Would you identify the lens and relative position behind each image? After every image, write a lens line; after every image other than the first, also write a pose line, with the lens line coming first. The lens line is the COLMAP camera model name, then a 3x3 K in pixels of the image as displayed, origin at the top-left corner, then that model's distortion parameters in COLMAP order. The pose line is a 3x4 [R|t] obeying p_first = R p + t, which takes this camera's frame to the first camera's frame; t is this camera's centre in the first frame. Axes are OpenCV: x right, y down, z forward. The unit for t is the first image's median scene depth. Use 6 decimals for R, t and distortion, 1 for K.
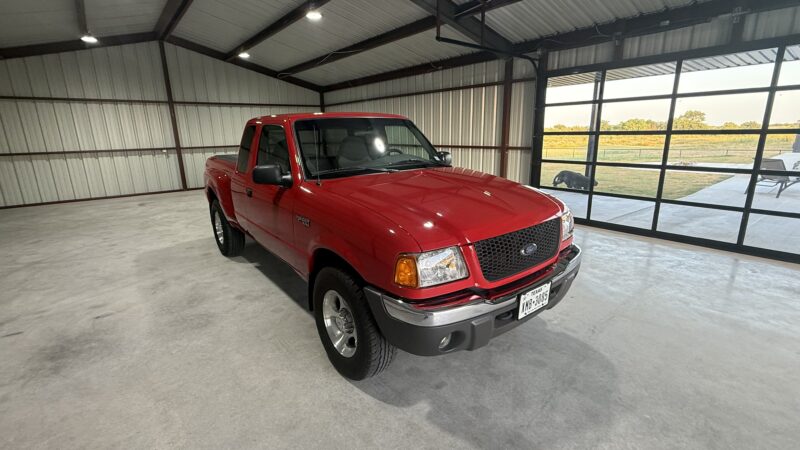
lens RADIAL K [[364.7, 0, 400.0], [0, 364.7, 225.0], [0, 0, 1]] dist [0.032266, 0.000083]
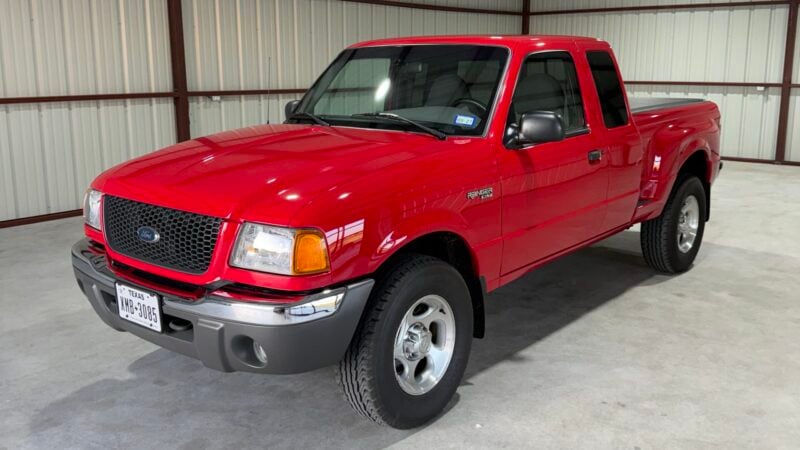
lens RADIAL K [[749.6, 0, 400.0], [0, 749.6, 225.0], [0, 0, 1]] dist [0.052374, -0.002979]
pose [[0.214018, 0.234196, -0.948340, 1.749565], [-0.254857, 0.950597, 0.177238, -0.314865], [0.942997, 0.203759, 0.263132, 1.035010]]
